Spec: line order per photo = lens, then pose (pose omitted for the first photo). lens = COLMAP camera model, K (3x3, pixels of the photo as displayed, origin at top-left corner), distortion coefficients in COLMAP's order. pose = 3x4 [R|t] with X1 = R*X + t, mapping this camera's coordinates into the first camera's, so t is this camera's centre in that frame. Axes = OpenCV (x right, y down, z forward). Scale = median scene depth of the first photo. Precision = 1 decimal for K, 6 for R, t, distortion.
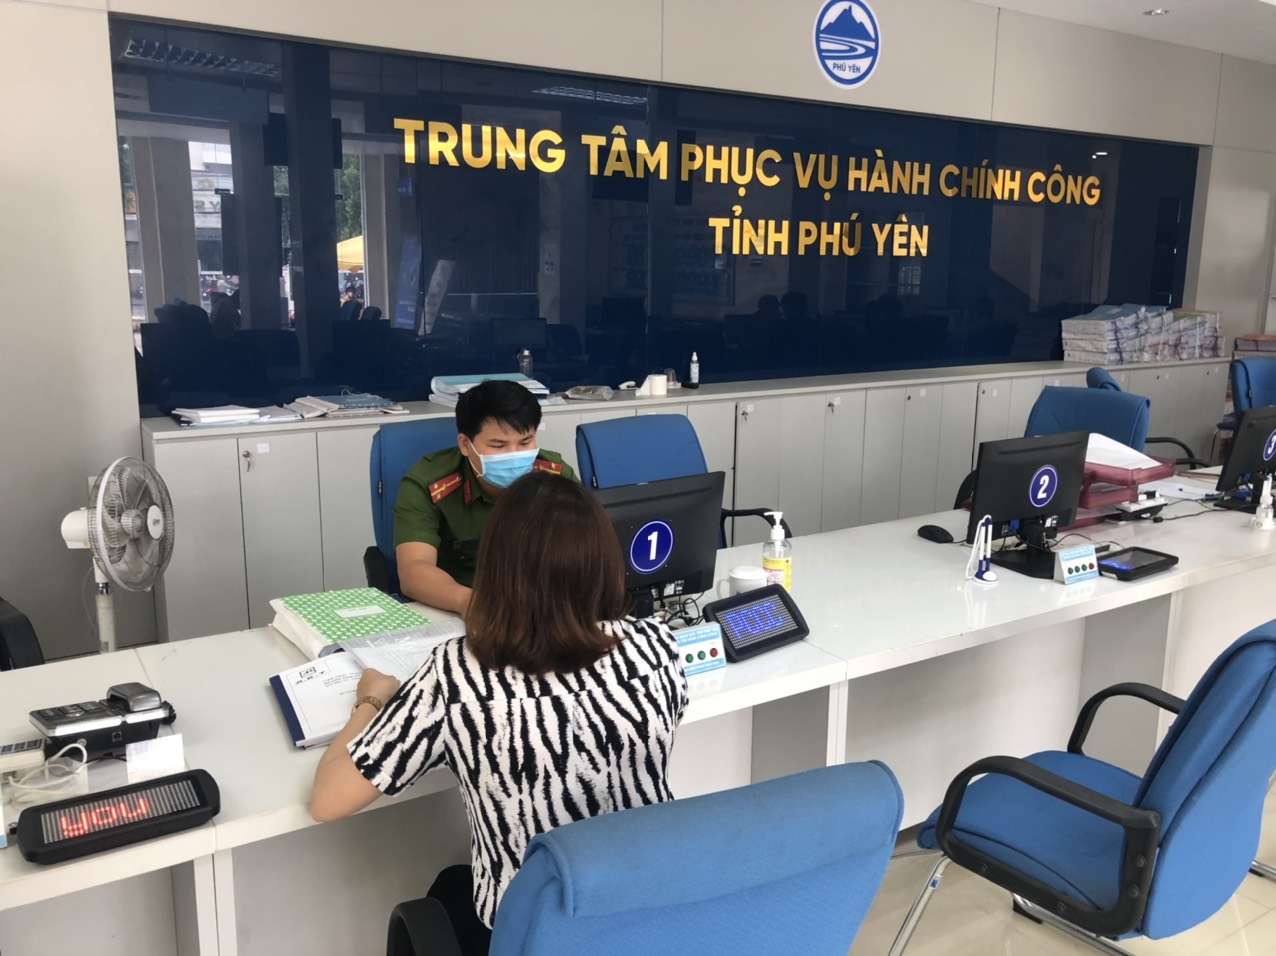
lens RADIAL K [[1011.3, 0, 637.4], [0, 1011.3, 510.9], [0, 0, 1]] dist [-0.007293, -0.012446]
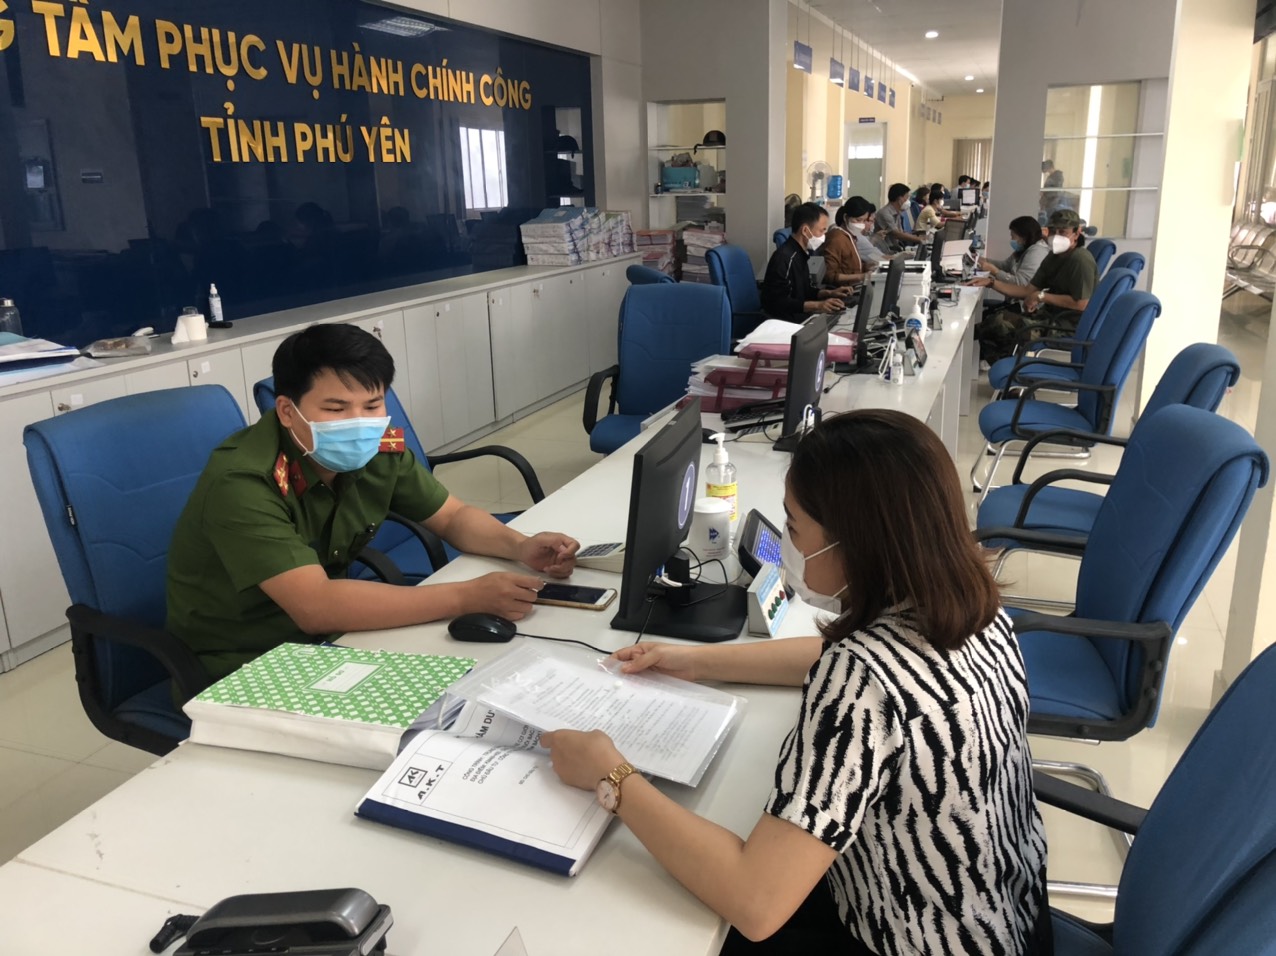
lens RADIAL K [[1042.4, 0, 638.0], [0, 1042.4, 478.0], [0, 0, 1]] dist [0.004050, -0.003616]
pose [[0.784437, -0.194178, 0.589028, -0.187196], [0.171587, 0.980602, 0.094753, -0.022884], [-0.596000, 0.026742, 0.802539, 0.116076]]
